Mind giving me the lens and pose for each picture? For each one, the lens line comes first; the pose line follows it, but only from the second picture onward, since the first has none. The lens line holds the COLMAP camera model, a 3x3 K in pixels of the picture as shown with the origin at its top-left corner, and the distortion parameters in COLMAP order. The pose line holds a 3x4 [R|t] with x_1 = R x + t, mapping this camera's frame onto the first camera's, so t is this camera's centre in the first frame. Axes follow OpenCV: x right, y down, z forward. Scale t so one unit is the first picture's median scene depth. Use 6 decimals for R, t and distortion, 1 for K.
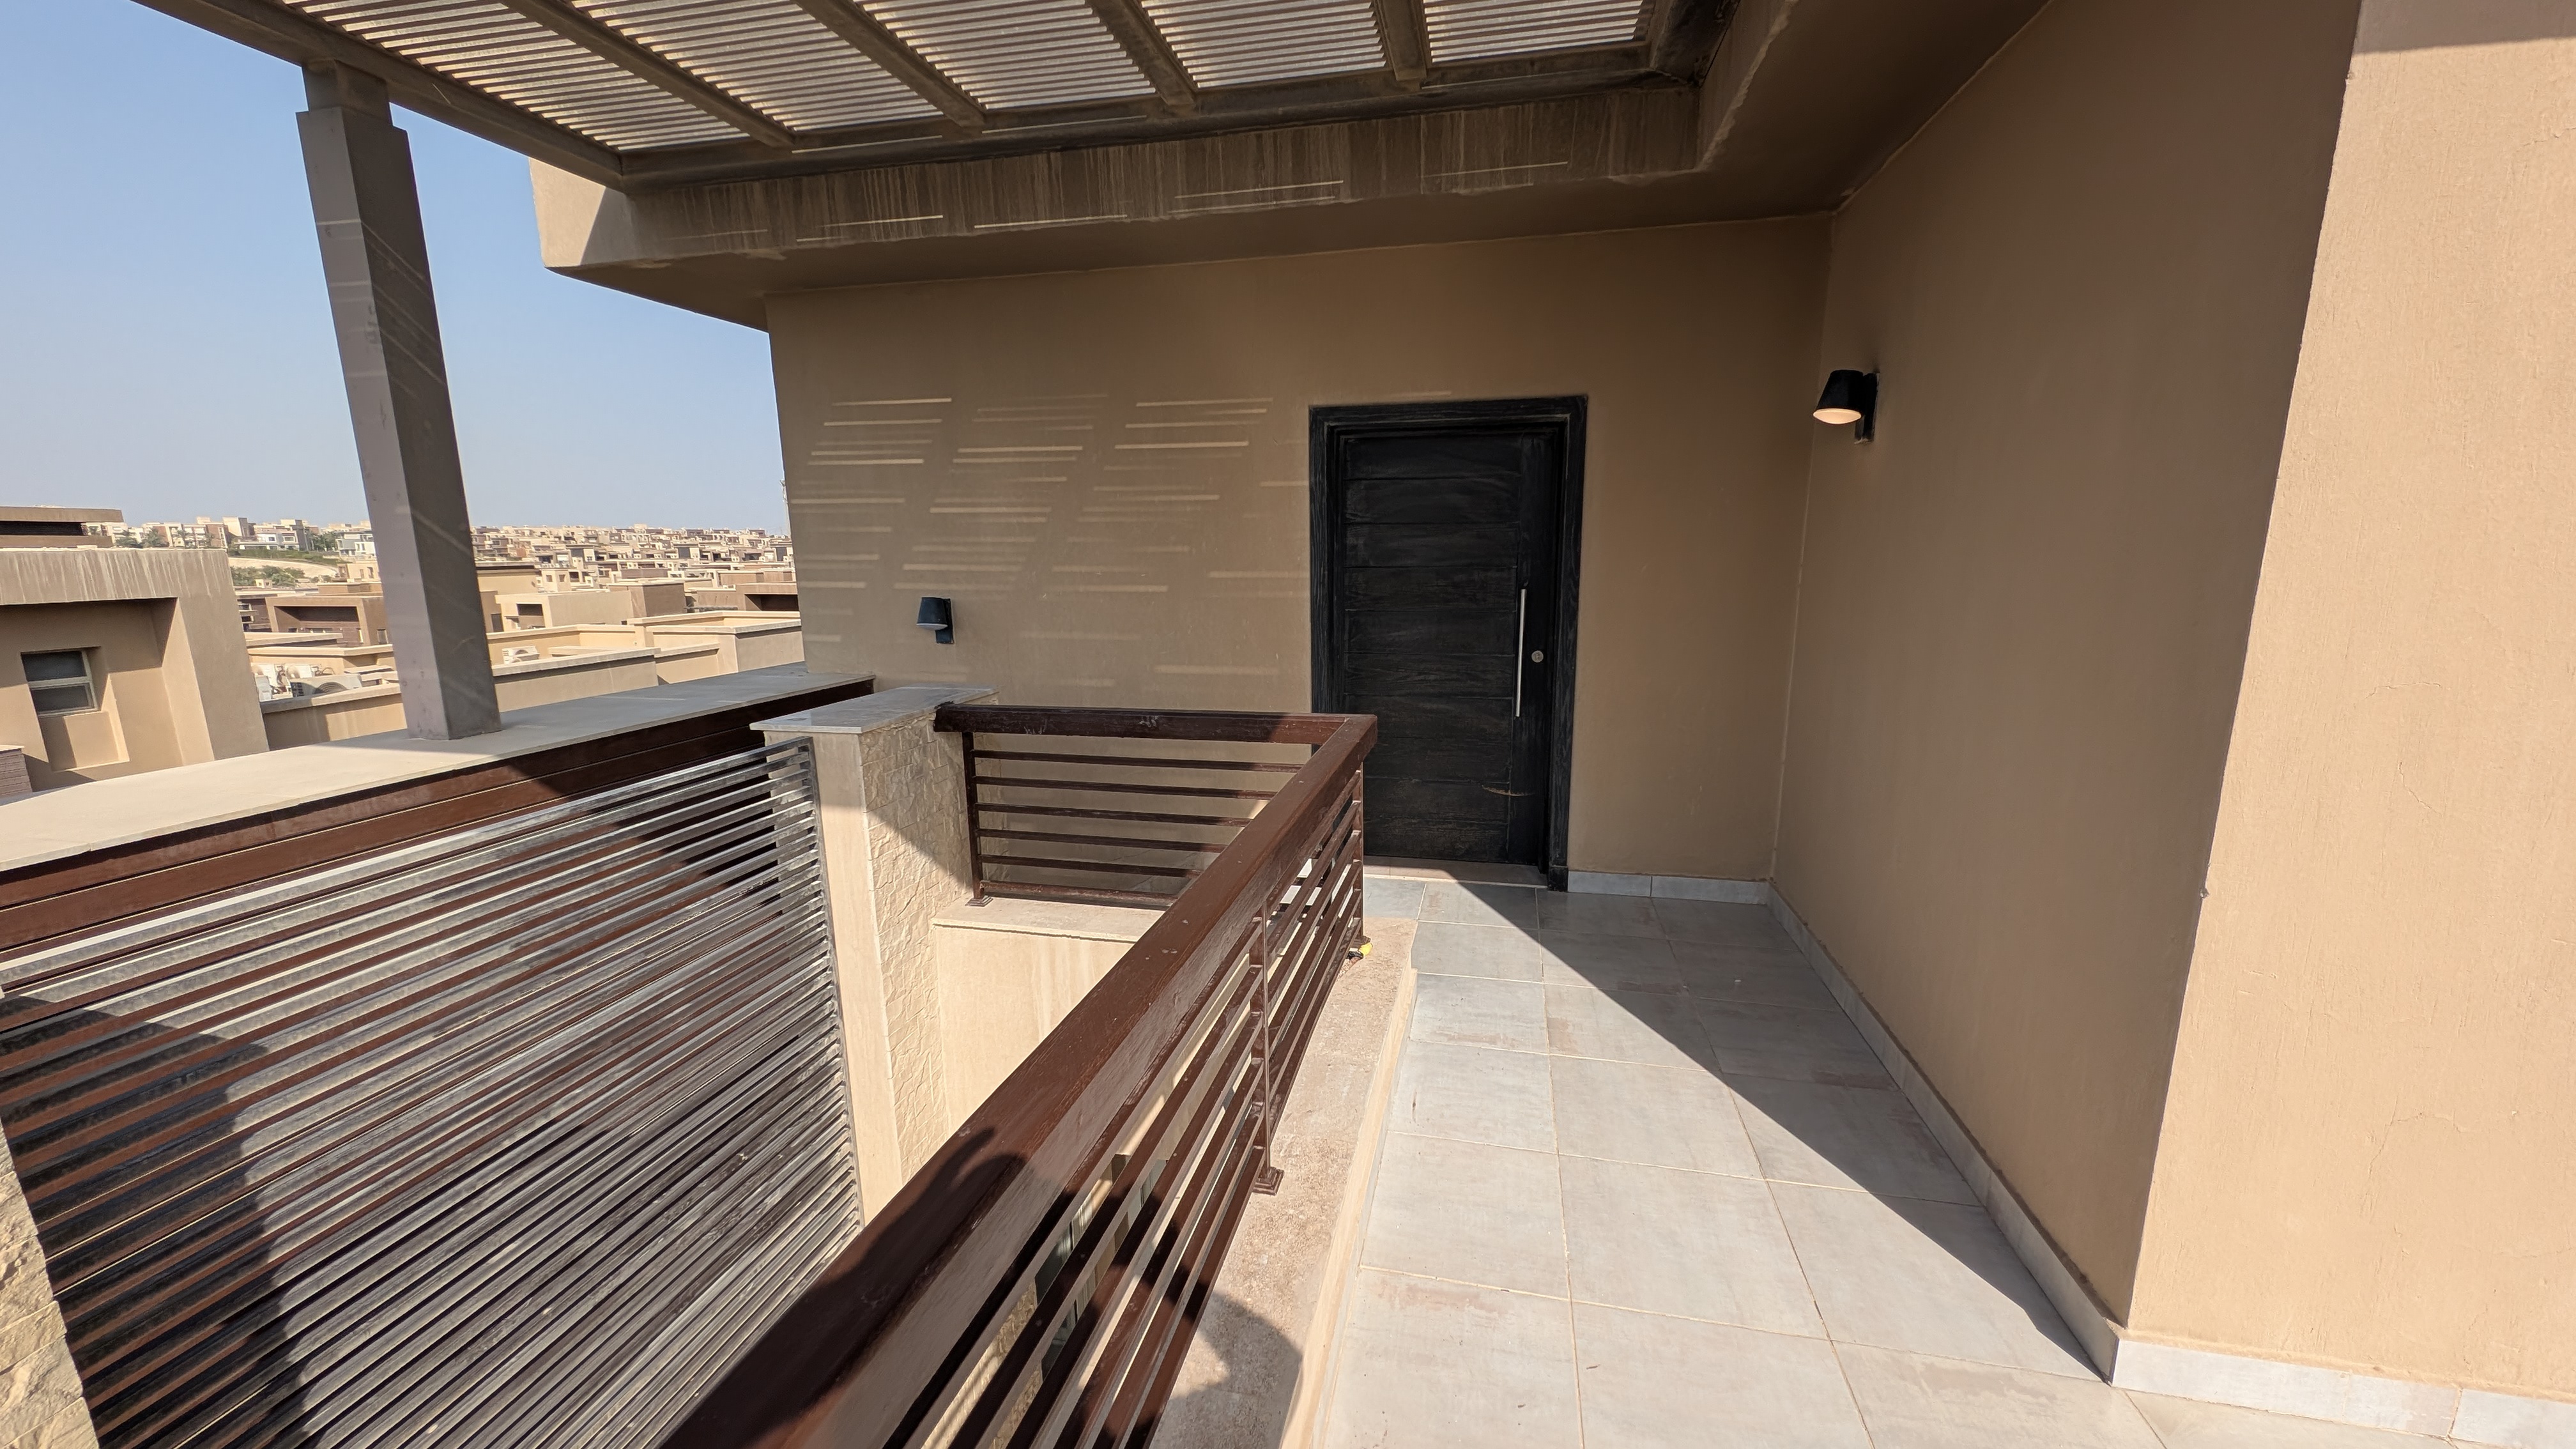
lens RADIAL K [[964.0, 0, 1291.7], [0, 964.0, 733.2], [0, 0, 1]] dist [0.011776, -0.004324]
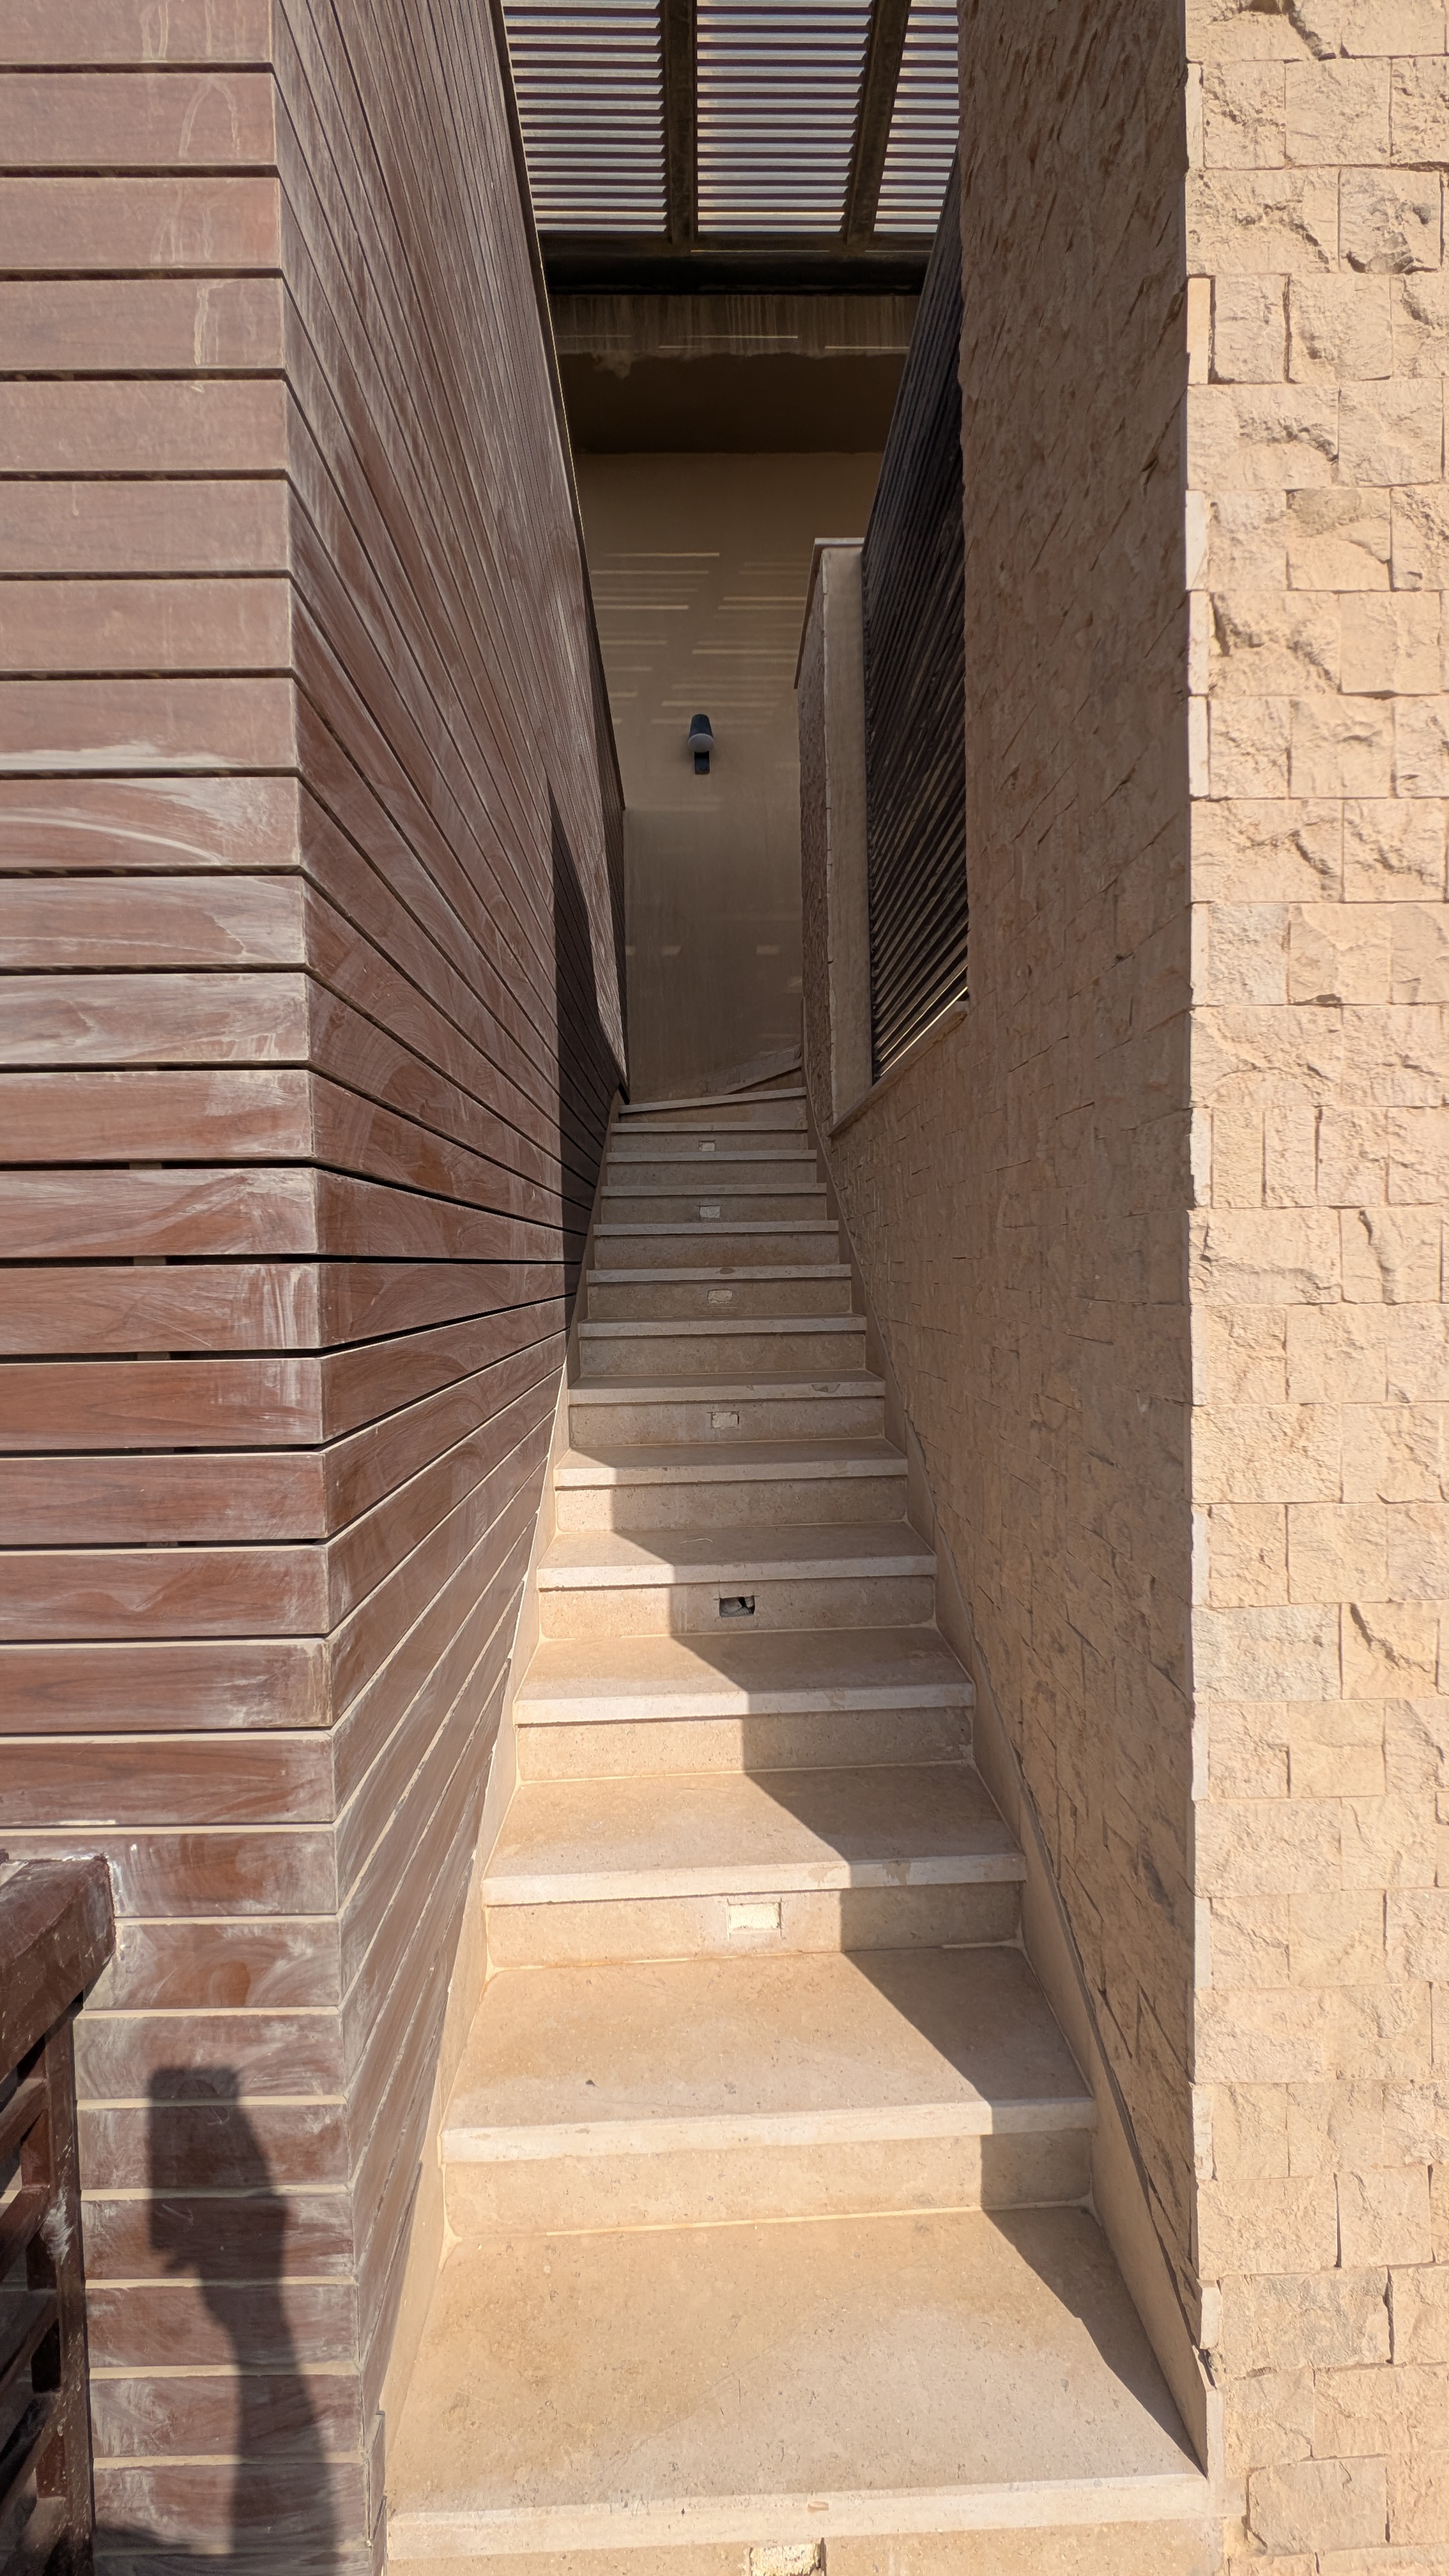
lens RADIAL K [[964.0, 0, 715.5], [0, 964.0, 1289.6], [0, 0, 1]] dist [0.011776, -0.004324]
pose [[0.970439, -0.025093, 0.240038, -0.754593], [0.066149, 0.984149, -0.164547, 0.804285], [-0.232104, 0.175561, 0.956716, 0.067212]]
